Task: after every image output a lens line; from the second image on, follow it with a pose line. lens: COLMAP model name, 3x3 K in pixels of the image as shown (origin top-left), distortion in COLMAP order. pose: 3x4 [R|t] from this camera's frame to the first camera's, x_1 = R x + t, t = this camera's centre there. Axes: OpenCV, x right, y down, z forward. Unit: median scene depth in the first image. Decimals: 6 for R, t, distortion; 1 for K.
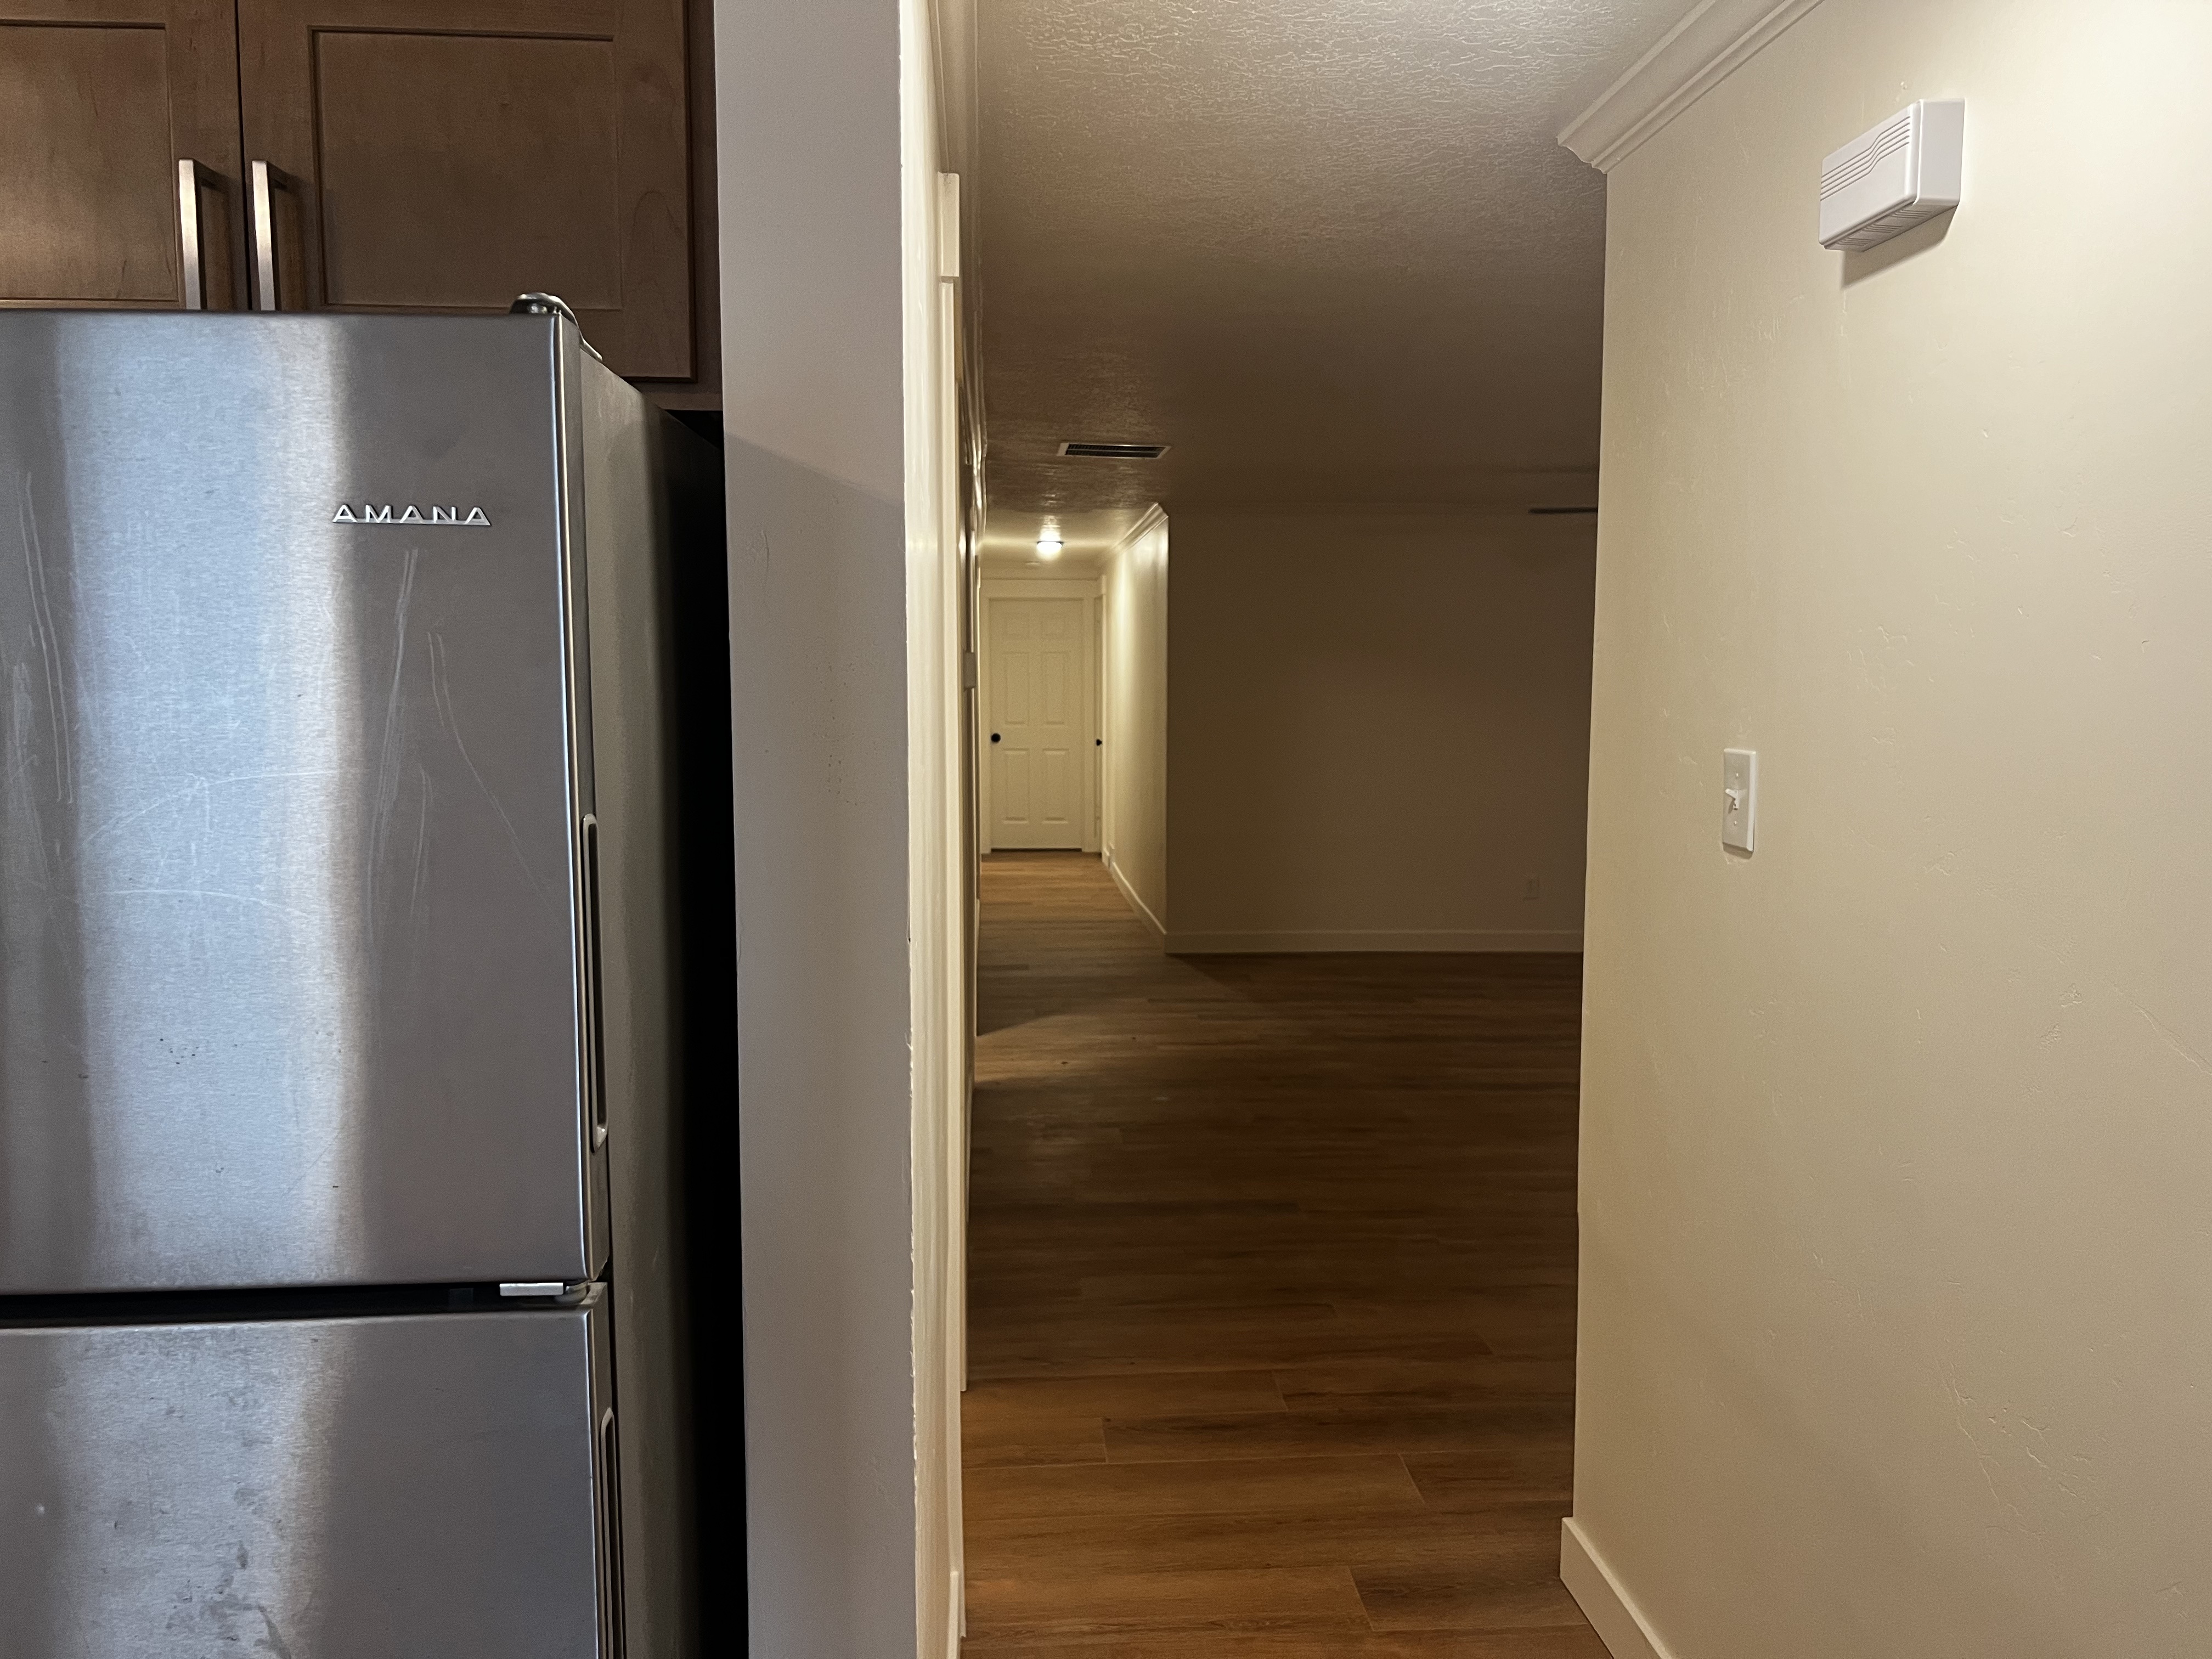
lens RADIAL K [[1653.5, 0, 1124.4], [0, 1653.5, 836.0], [0, 0, 1]] dist [0.030337, -0.019718]
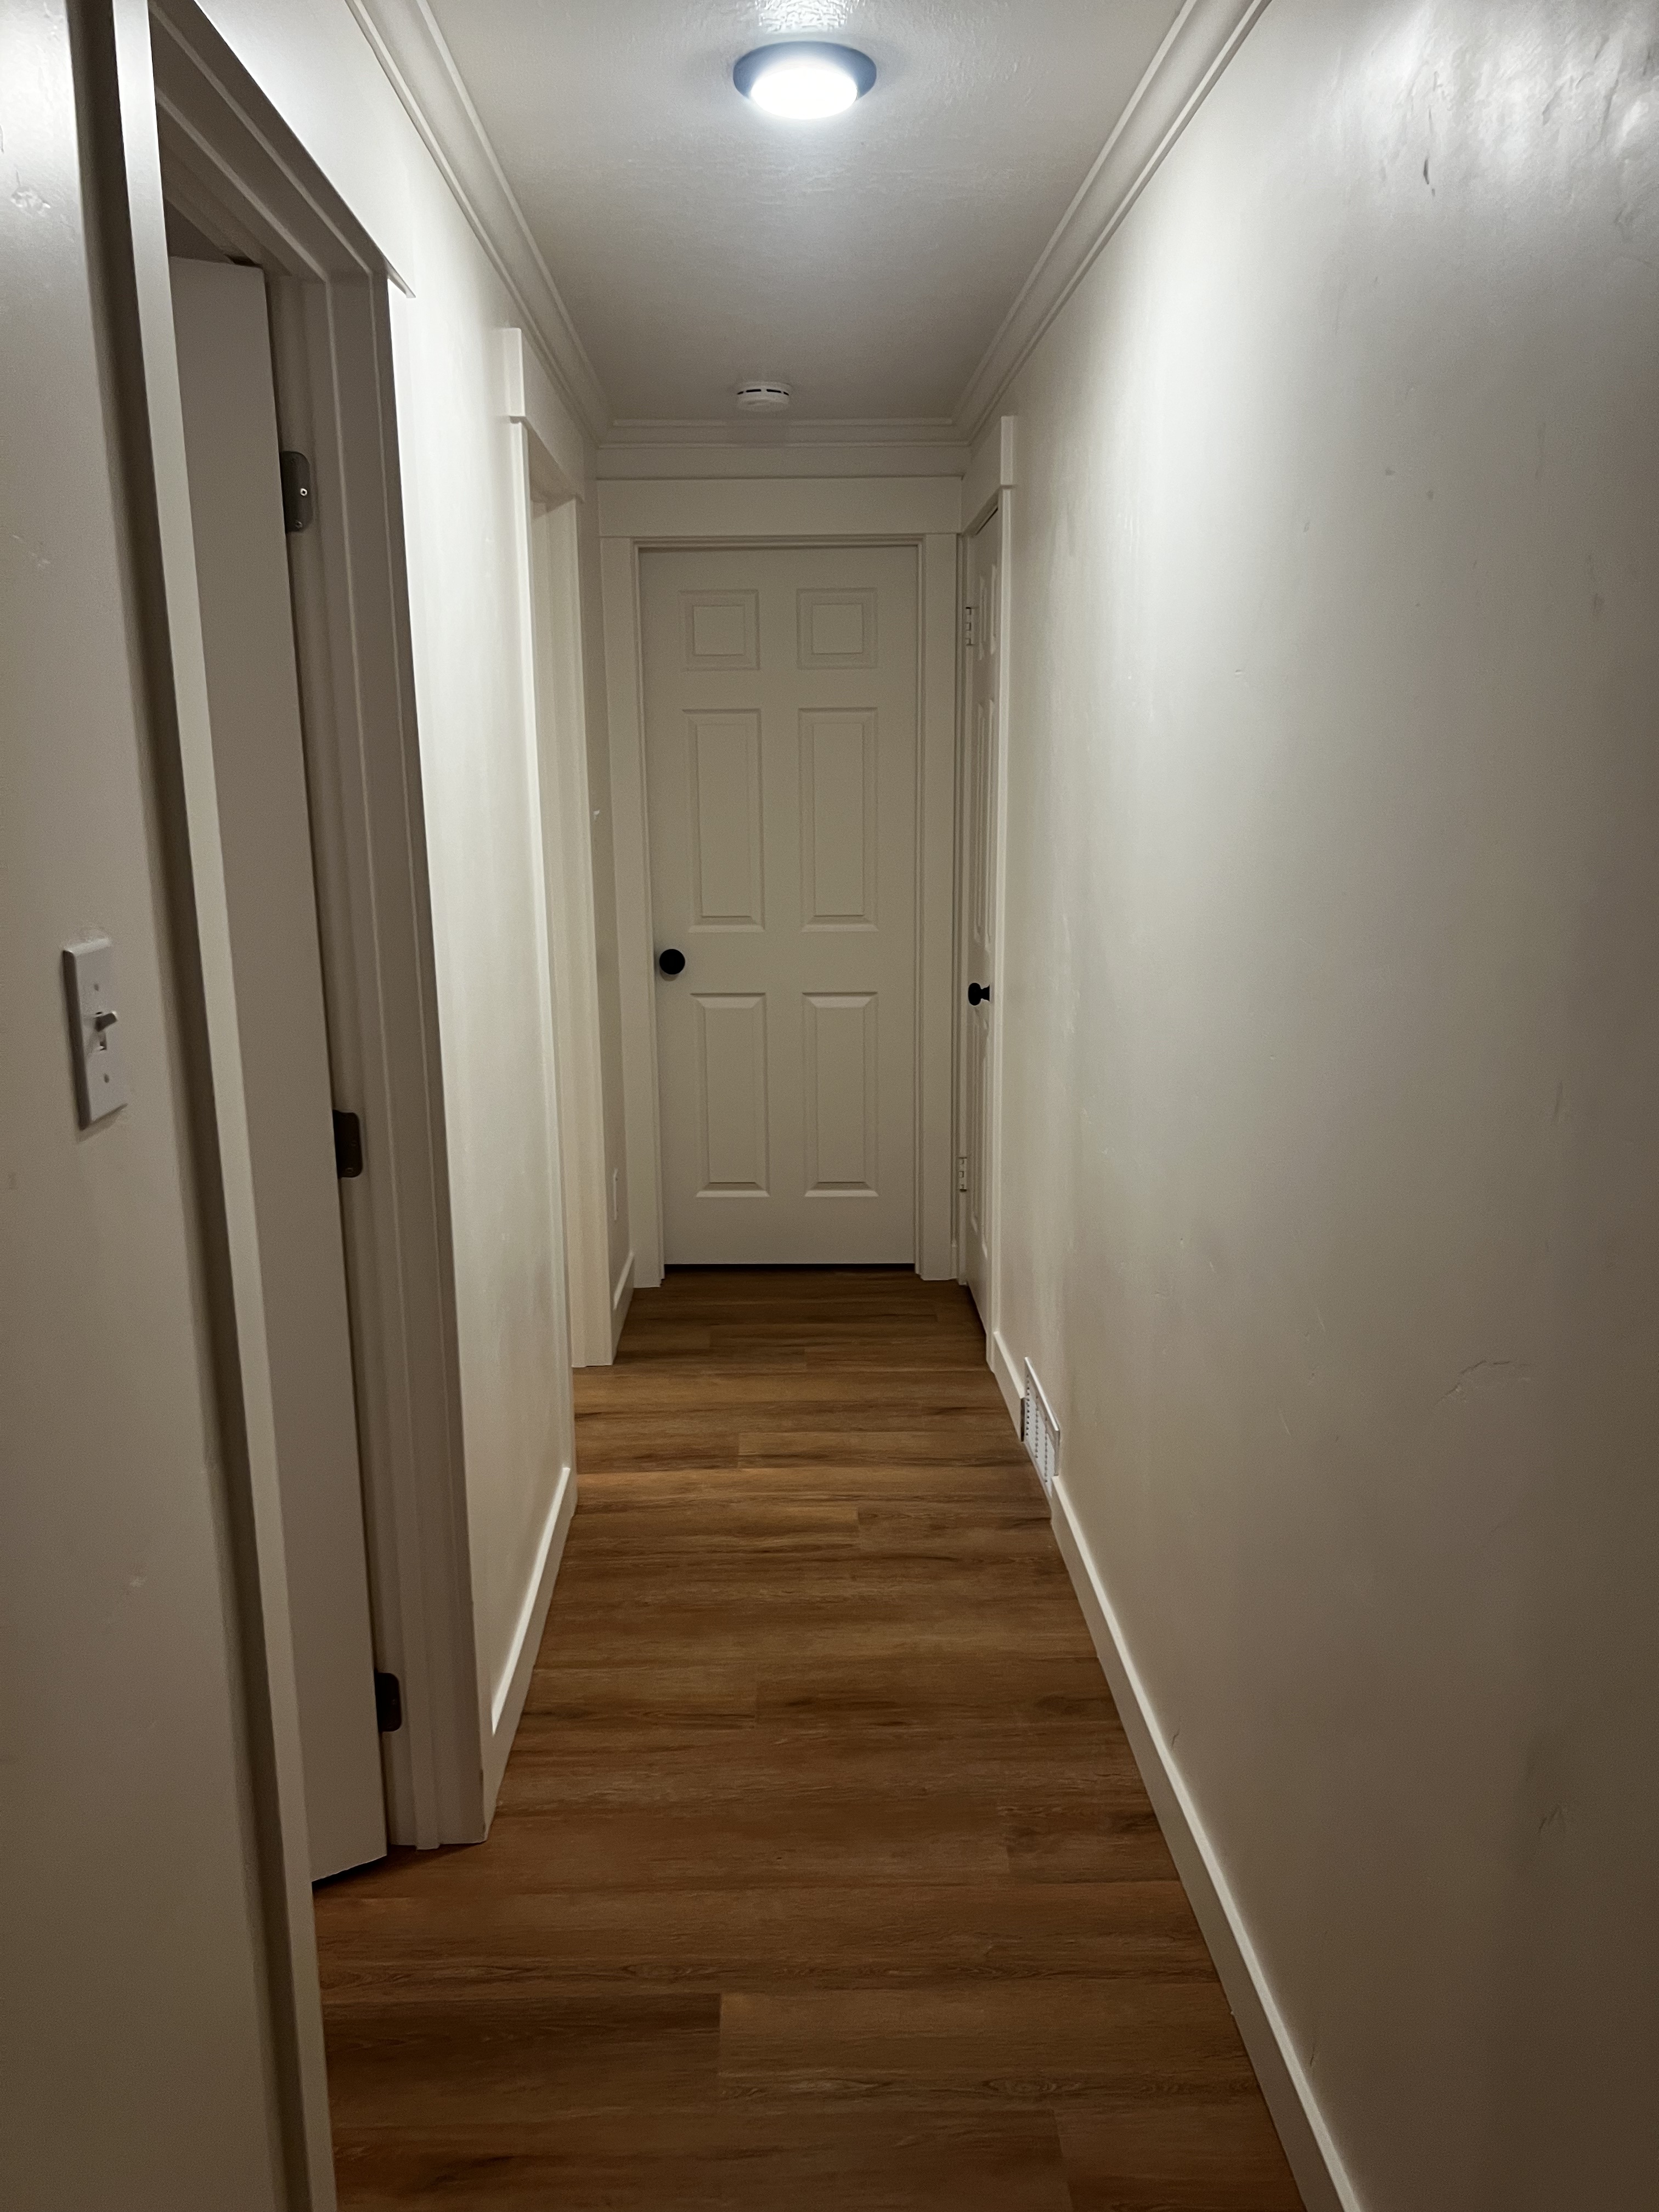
lens RADIAL K [[1653.5, 0, 829.5], [0, 1653.5, 1106.0], [0, 0, 1]] dist [0.030337, -0.019718]
pose [[0.998748, -0.001219, -0.050019, -0.039300], [0.006470, 0.994455, 0.104963, -0.096302], [0.049614, -0.105156, 0.993217, 0.960369]]
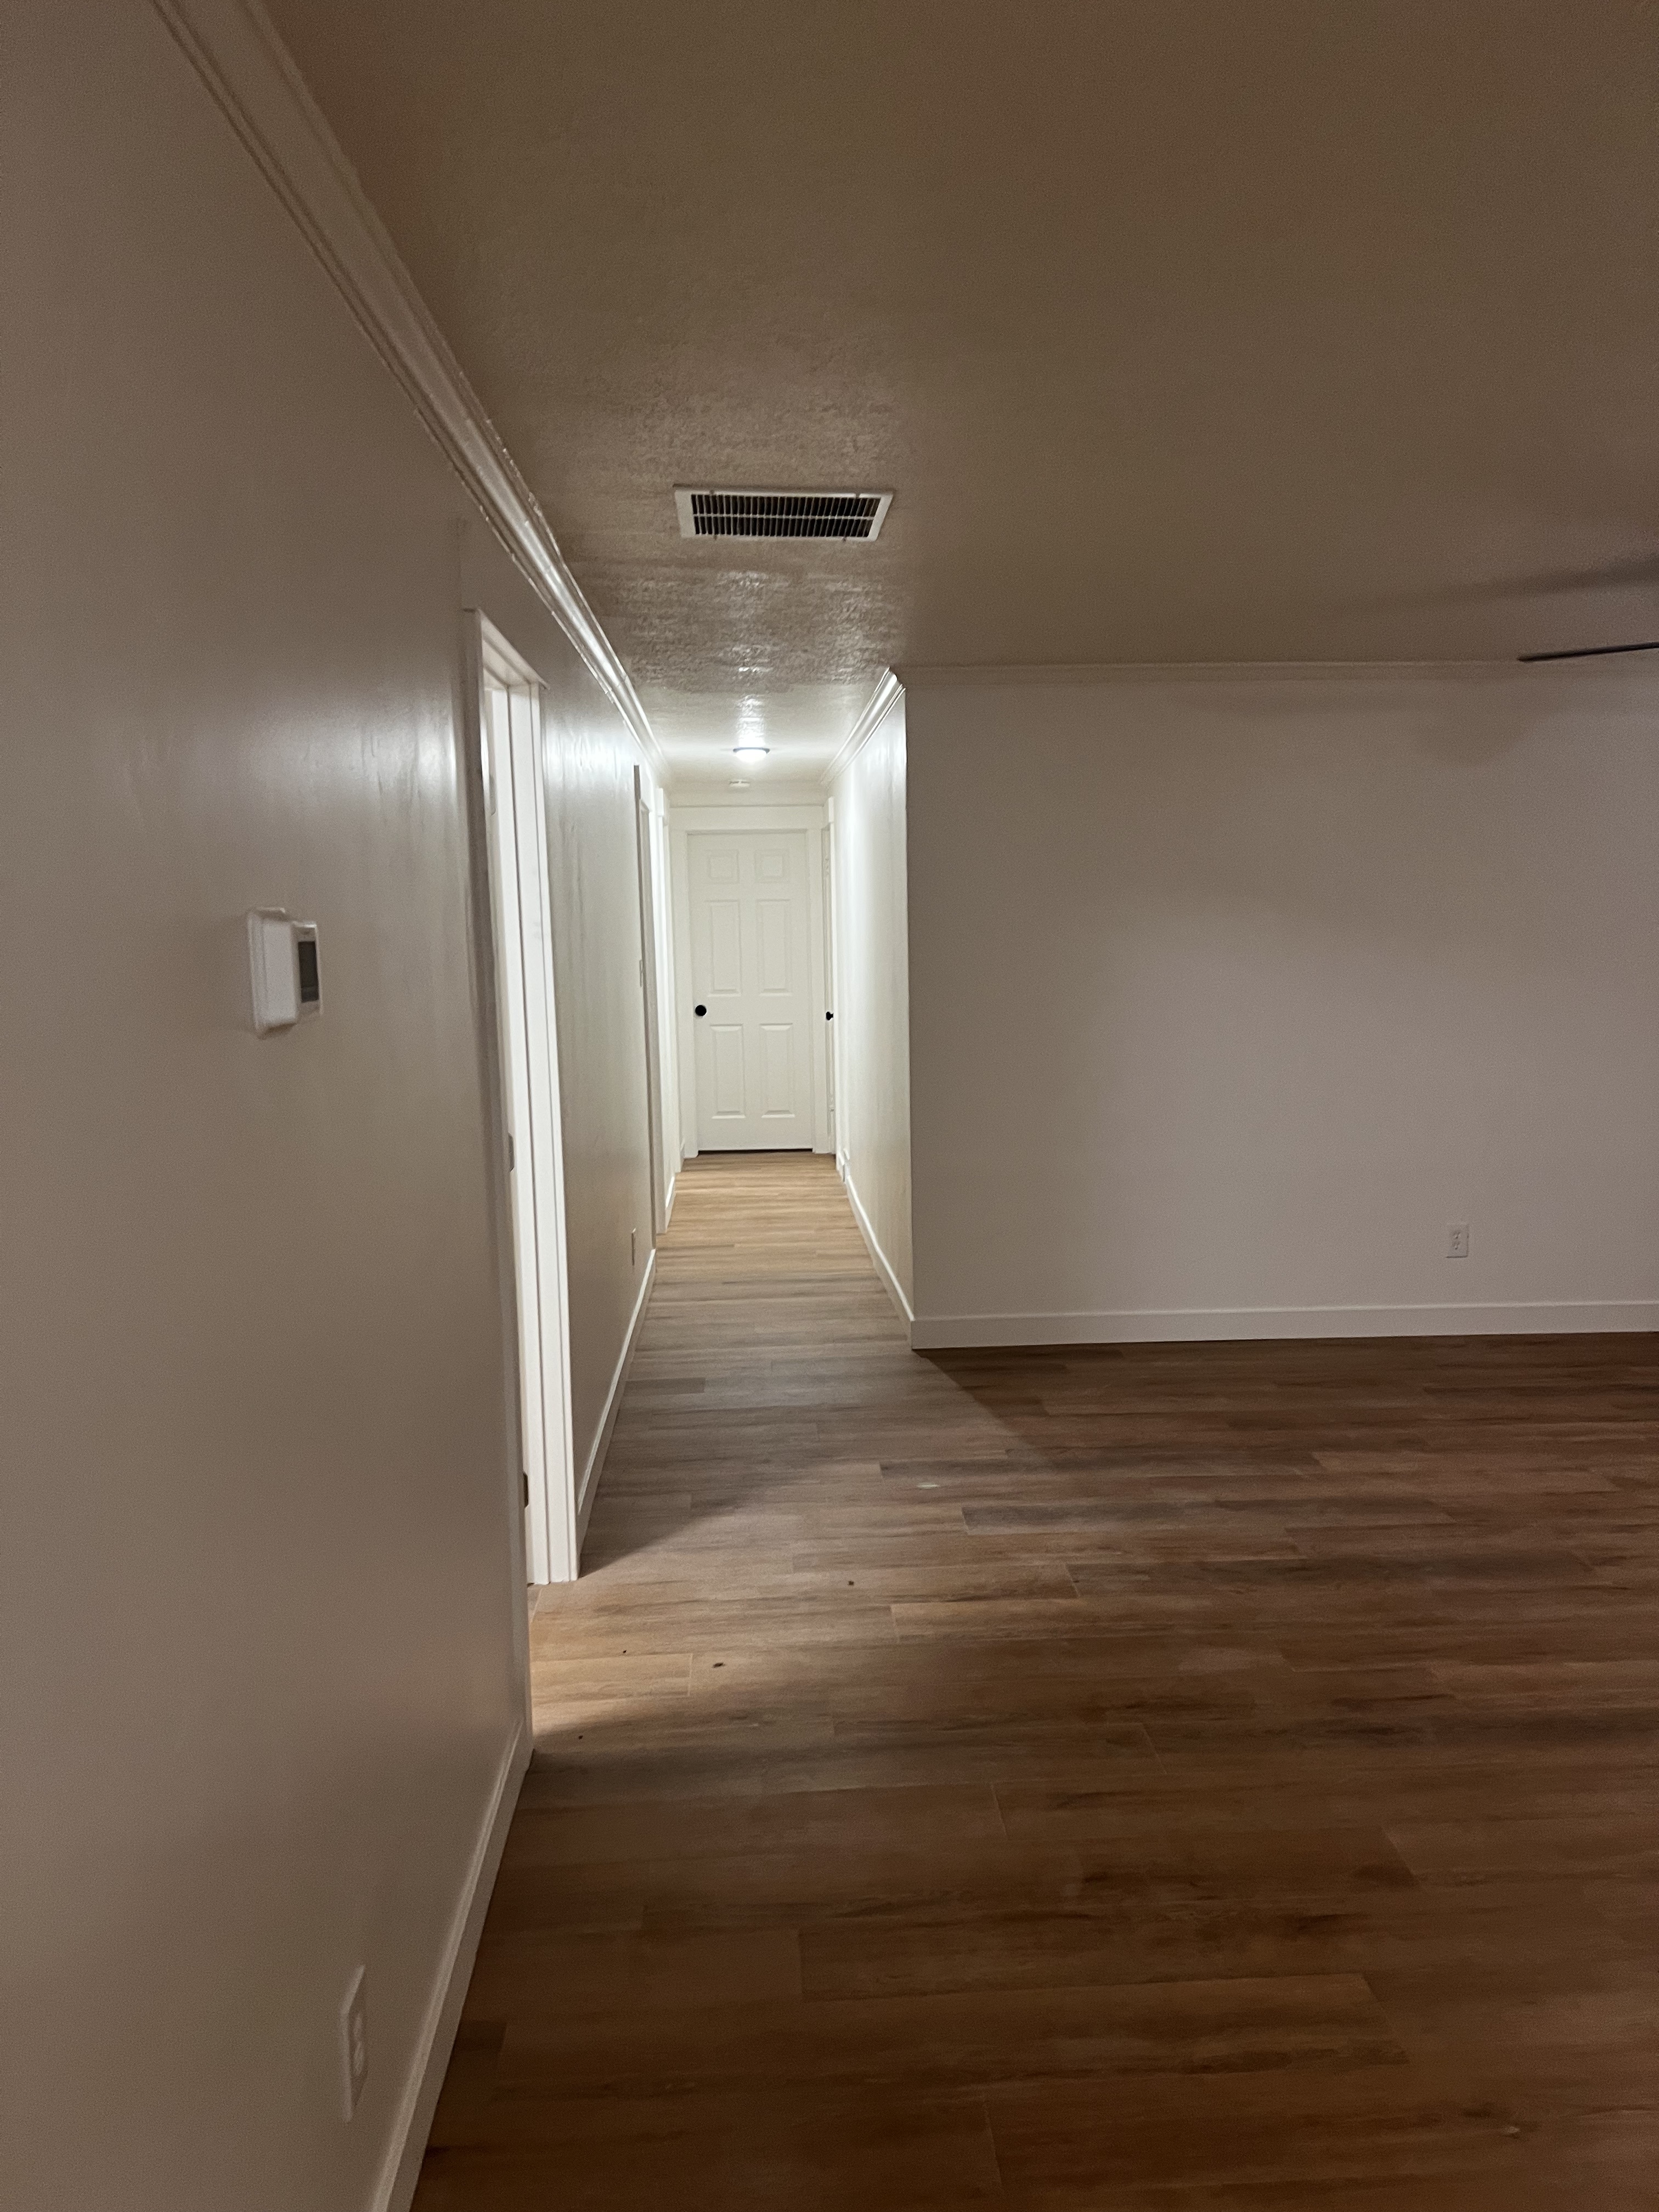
lens RADIAL K [[1653.5, 0, 829.5], [0, 1653.5, 1106.0], [0, 0, 1]] dist [0.030337, -0.019718]
pose [[0.999281, -0.015055, -0.034784, 0.015247], [0.015630, 0.999745, 0.016309, -0.037766], [0.034530, -0.016841, 0.999262, 0.317792]]
